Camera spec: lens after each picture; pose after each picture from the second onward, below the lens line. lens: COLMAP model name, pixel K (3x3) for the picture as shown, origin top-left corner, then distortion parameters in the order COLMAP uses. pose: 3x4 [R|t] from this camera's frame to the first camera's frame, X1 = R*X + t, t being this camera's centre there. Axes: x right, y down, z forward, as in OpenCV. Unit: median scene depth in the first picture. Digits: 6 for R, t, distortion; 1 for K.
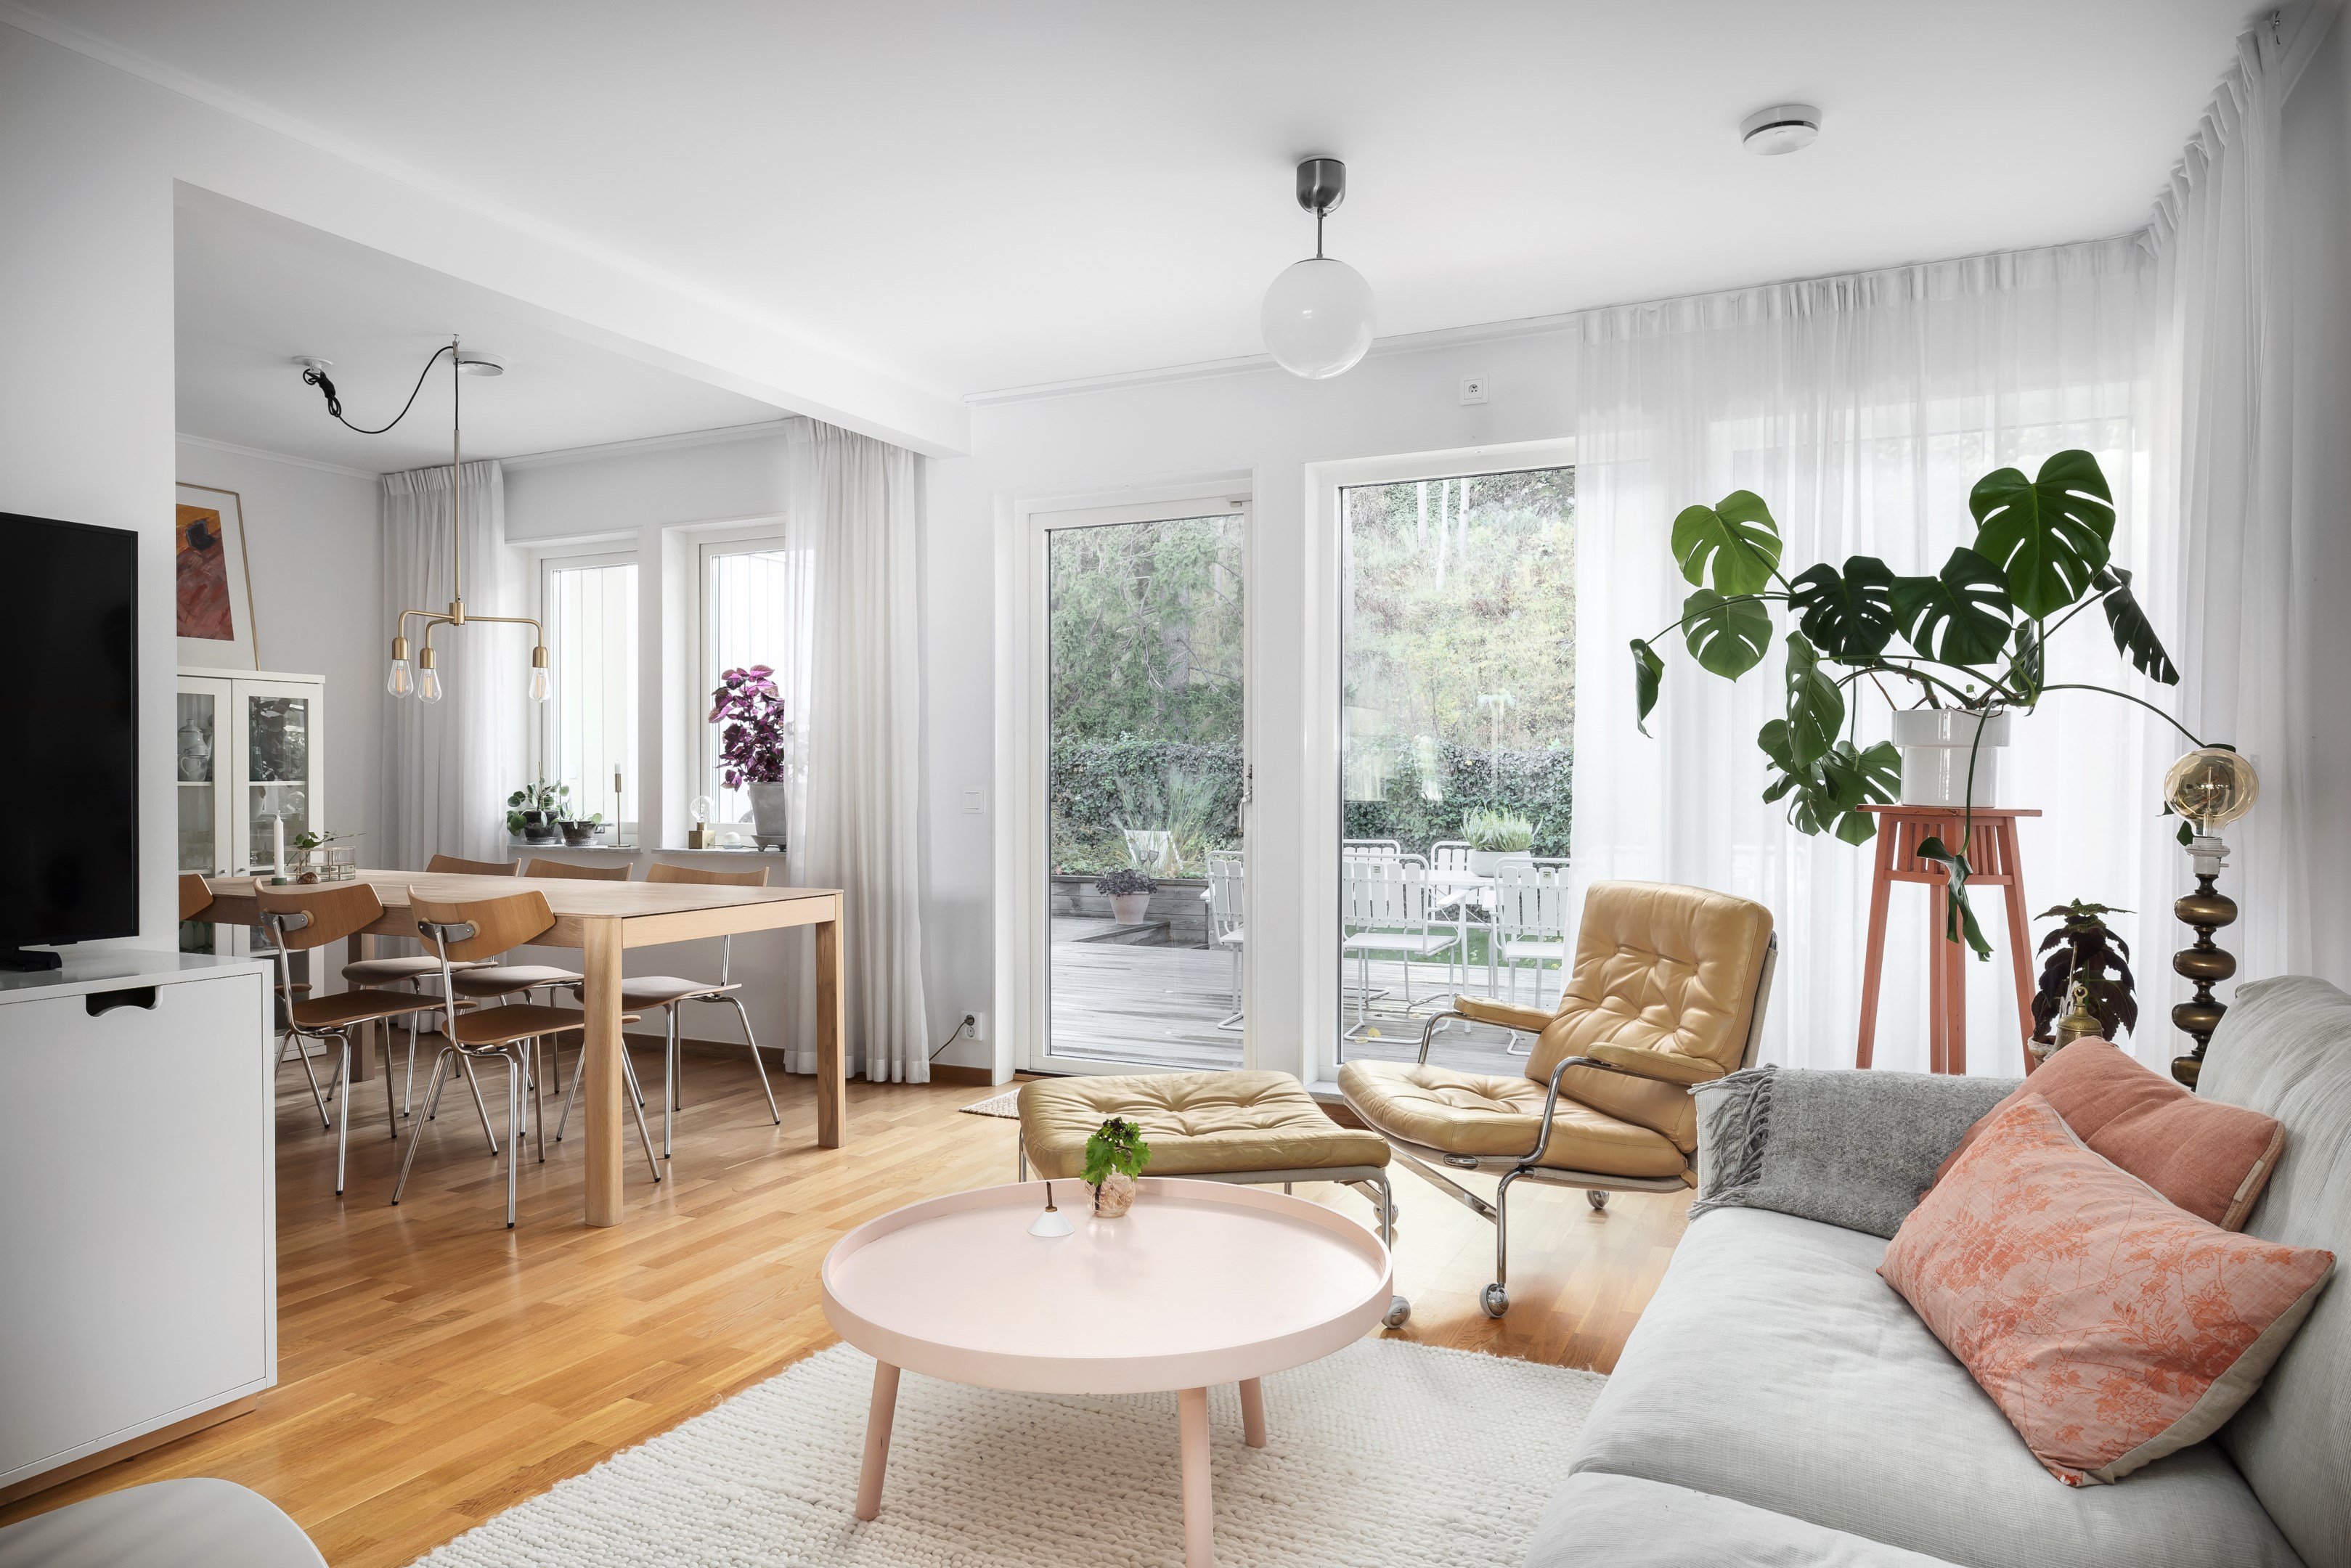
lens RADIAL K [[1484.9, 0, 1172.2], [0, 1484.9, 790.1], [0, 0, 1]] dist [0.003137, -0.003676]
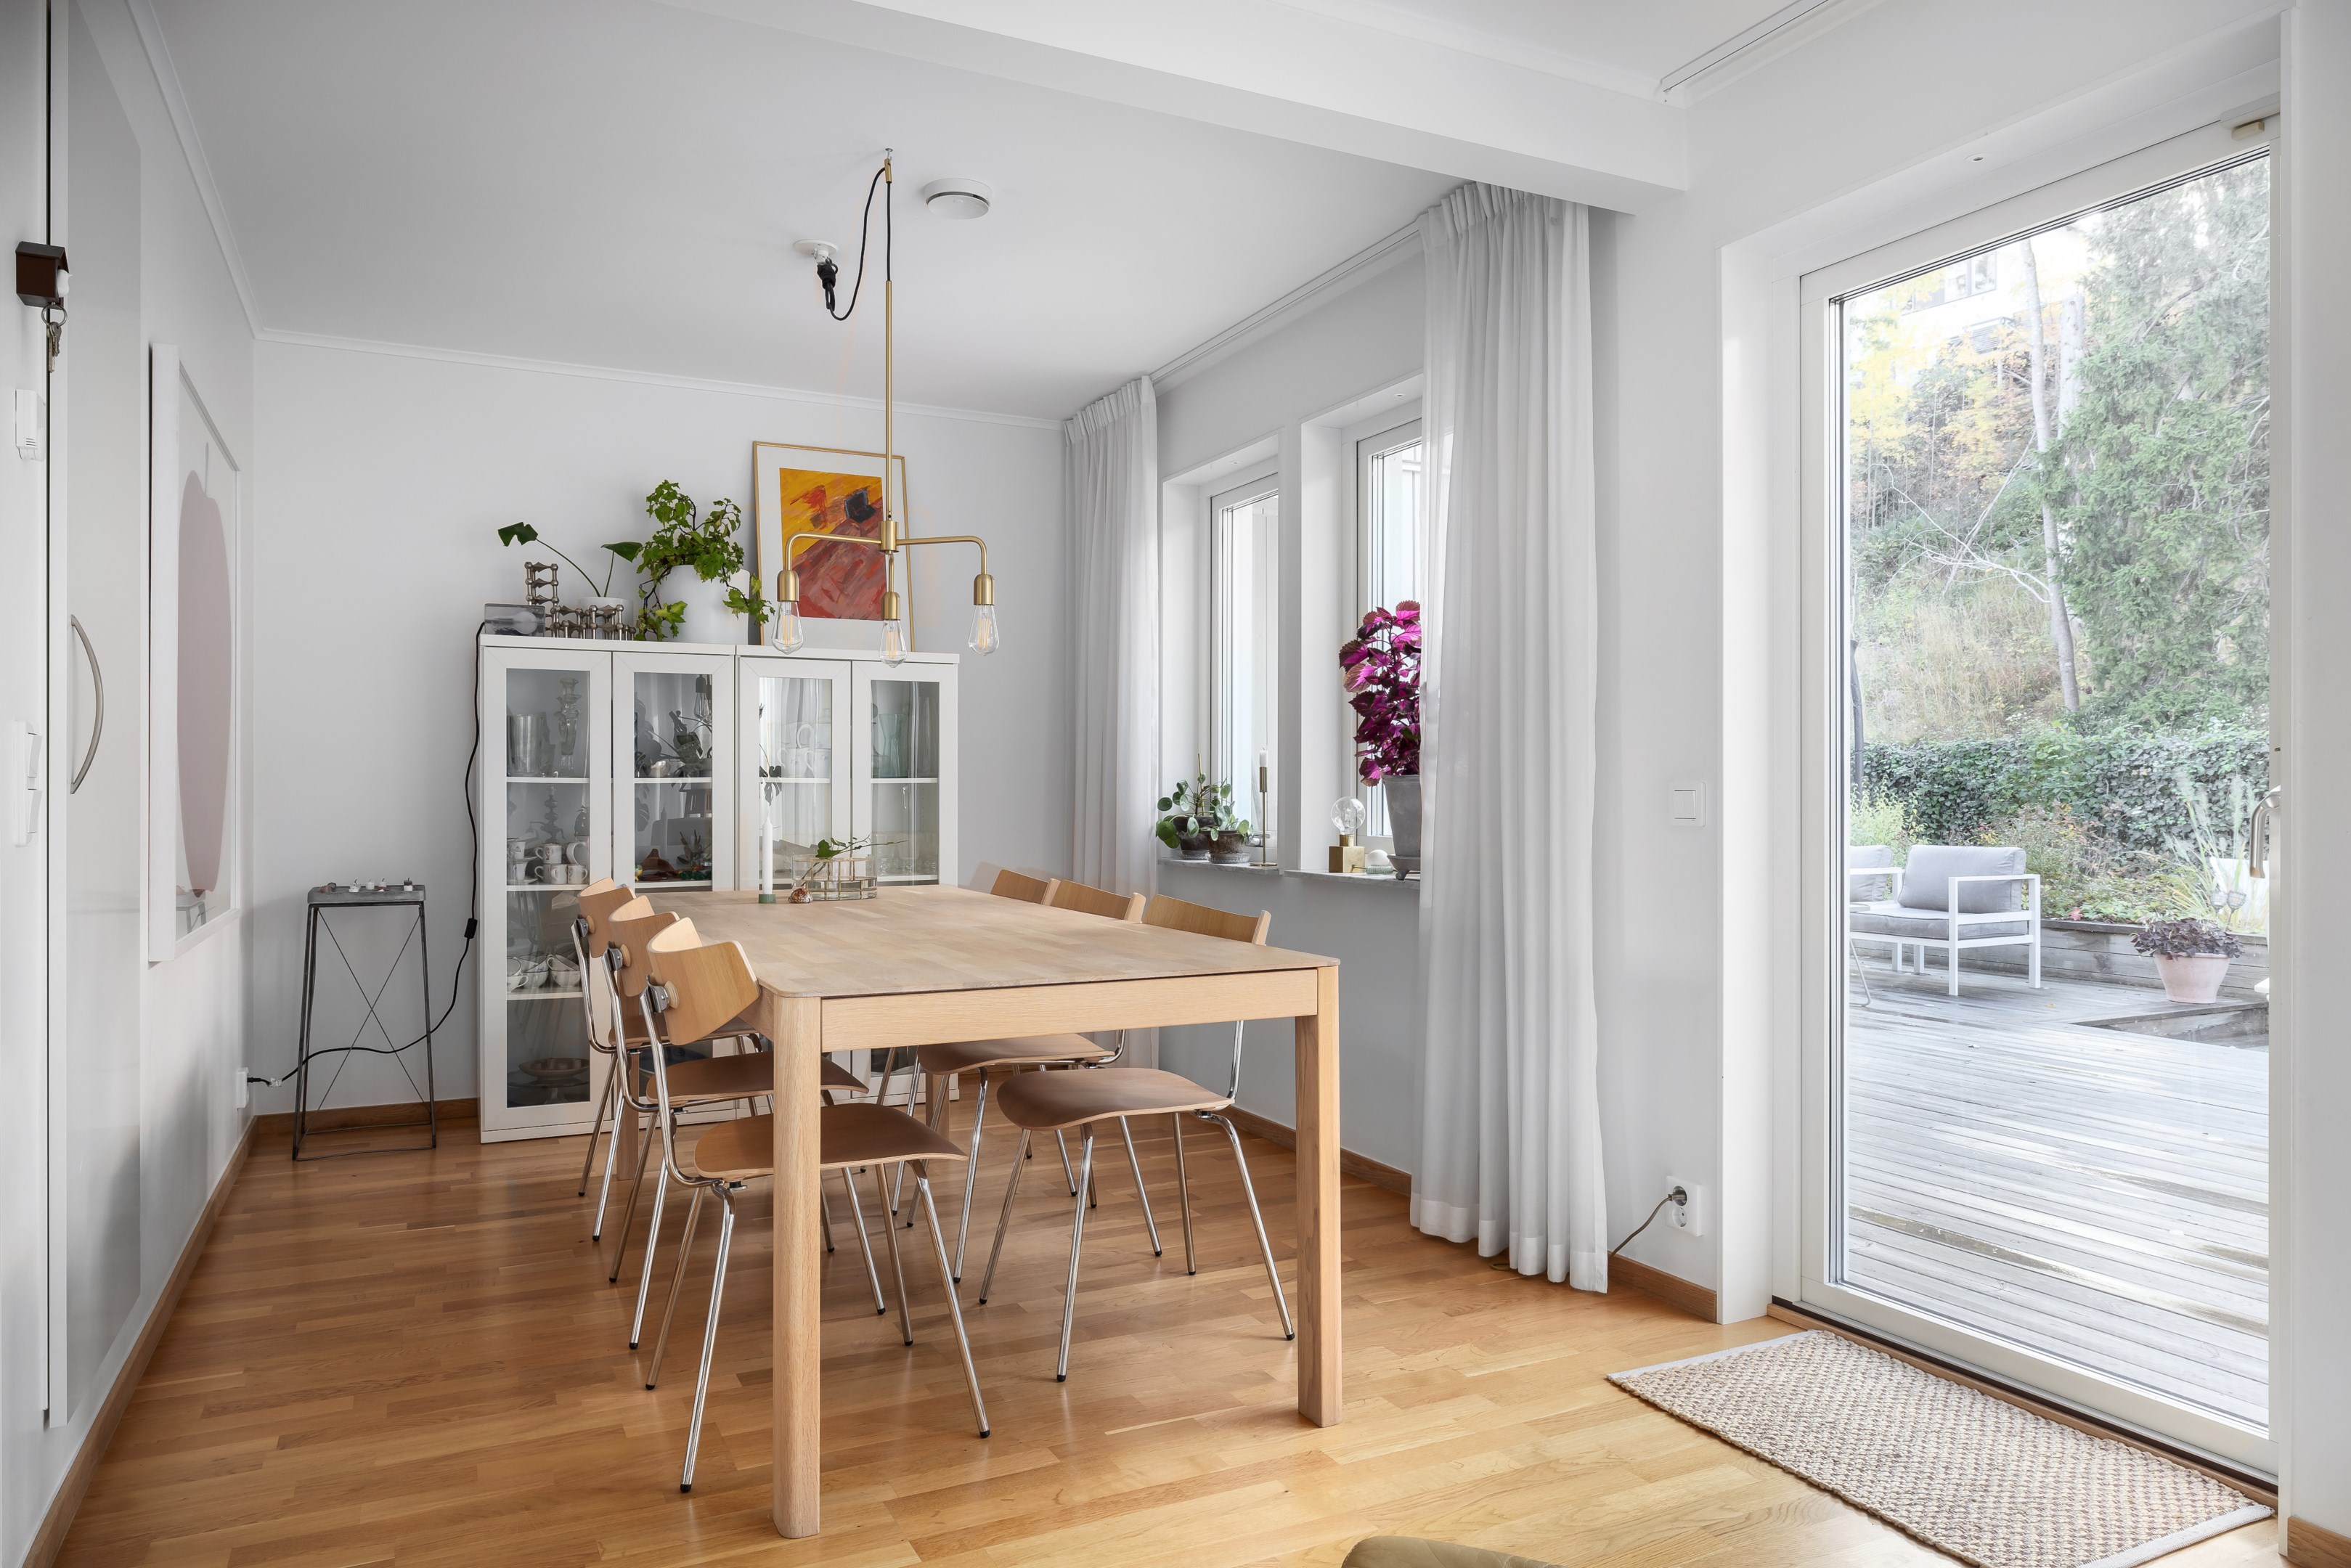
lens RADIAL K [[1512.0, 0, 1169.0], [0, 1512.0, 794.2], [0, 0, 1]] dist [-0.000723, 0.000941]
pose [[0.787439, 0.000554, -0.616393, 0.088012], [-0.004263, 0.999981, -0.004547, 0.009502], [0.616378, 0.006208, 0.787426, 0.596728]]
